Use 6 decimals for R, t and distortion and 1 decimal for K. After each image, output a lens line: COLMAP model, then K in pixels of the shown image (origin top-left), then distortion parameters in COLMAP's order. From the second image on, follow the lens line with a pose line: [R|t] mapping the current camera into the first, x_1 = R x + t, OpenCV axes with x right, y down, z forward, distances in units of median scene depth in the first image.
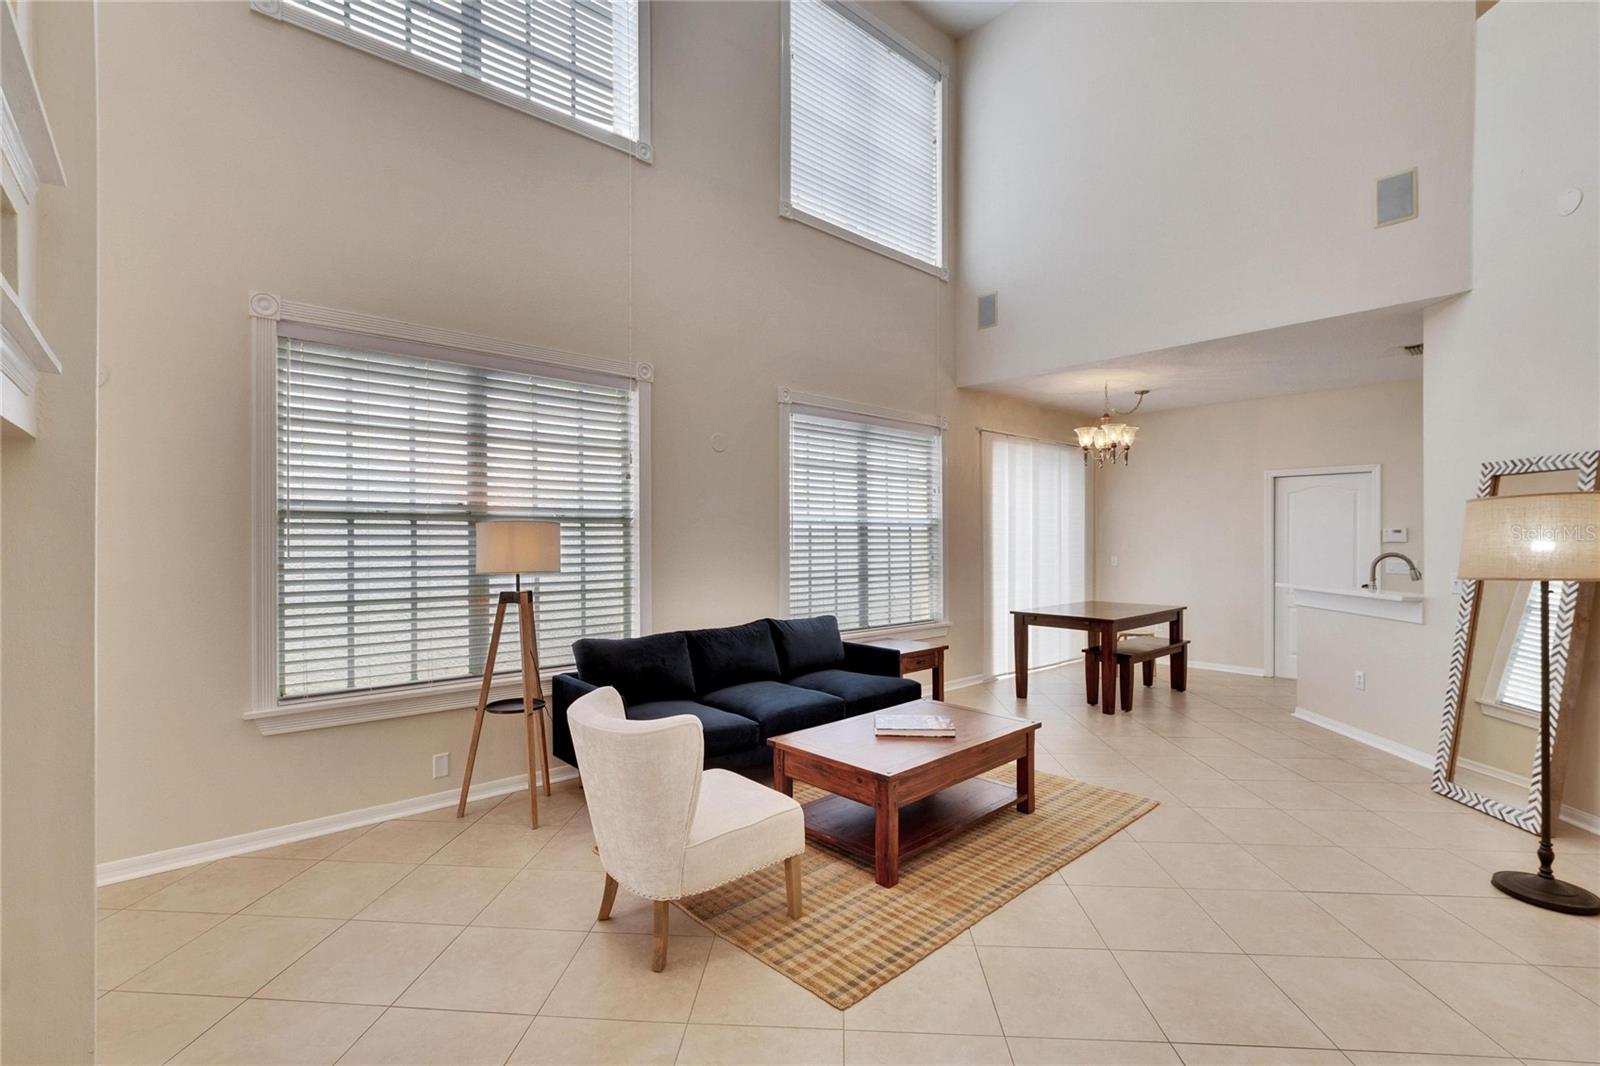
lens RADIAL K [[703.4, 0, 783.2], [0, 703.4, 544.1], [0, 0, 1]] dist [-0.004475, -0.000937]
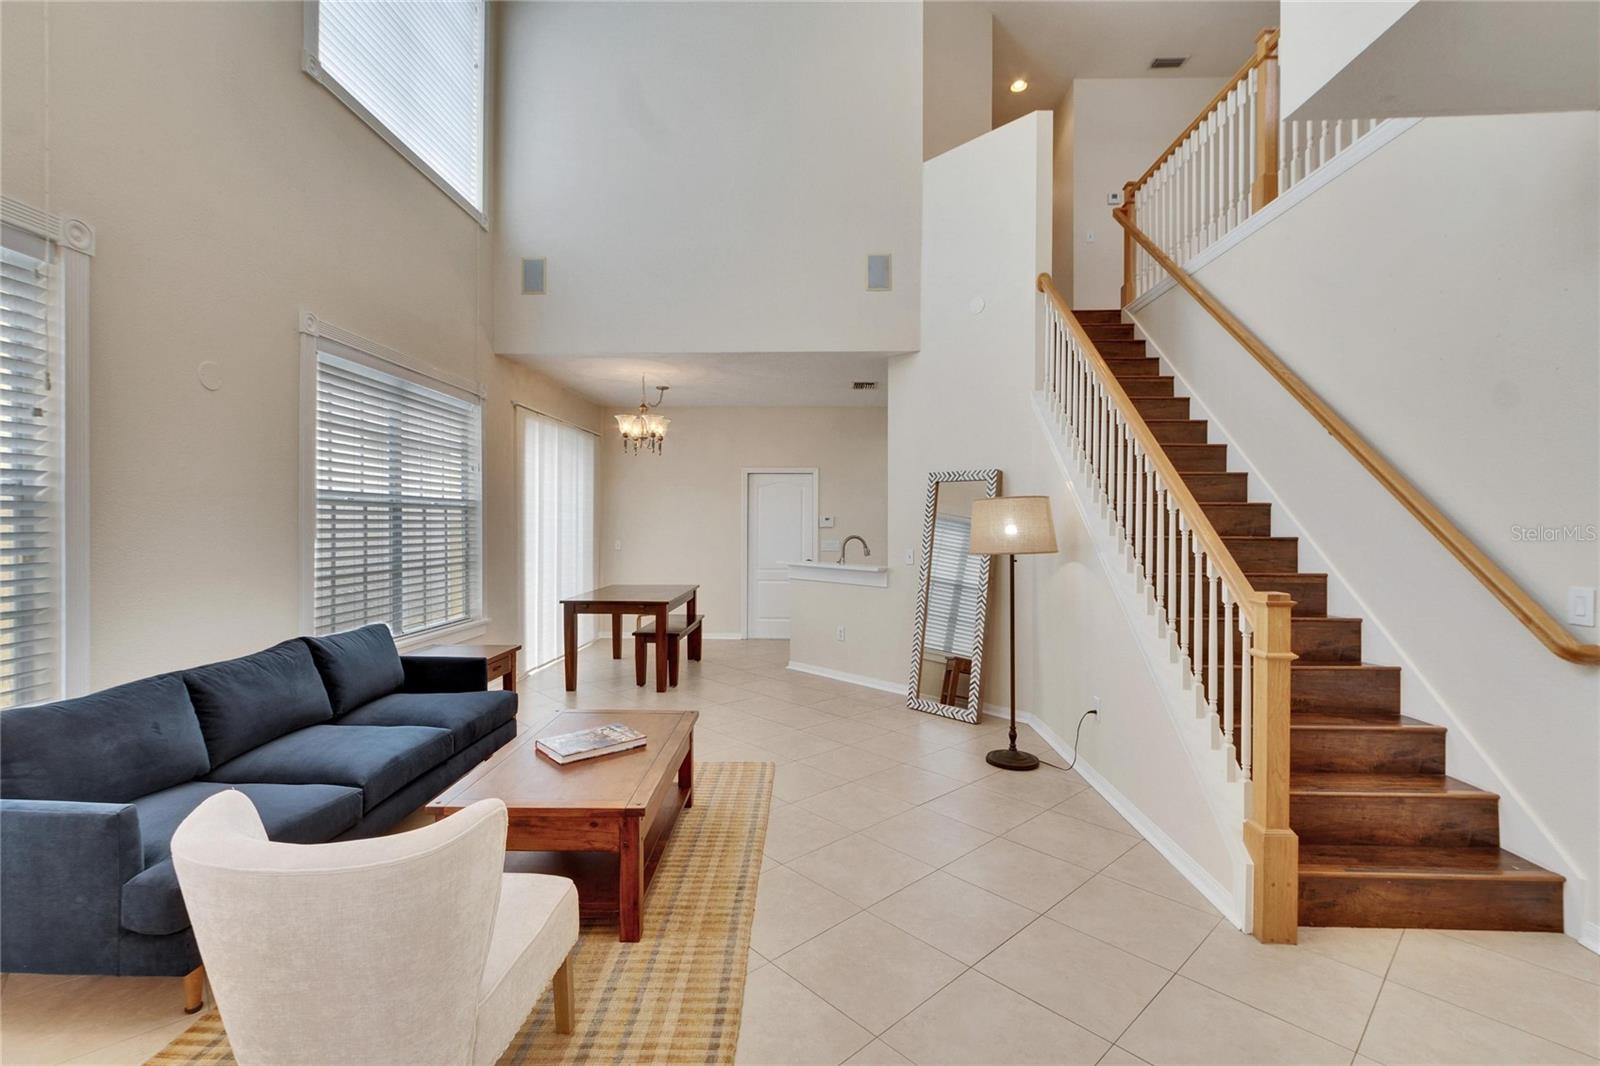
lens RADIAL K [[703.4, 0, 801.7], [0, 703.4, 524.9], [0, 0, 1]] dist [-0.004475, -0.000937]
pose [[0.691085, 0.001894, 0.722771, -0.170302], [0.001451, 0.999991, -0.004008, -0.002501], [-0.722772, 0.003819, 0.691076, 0.146223]]
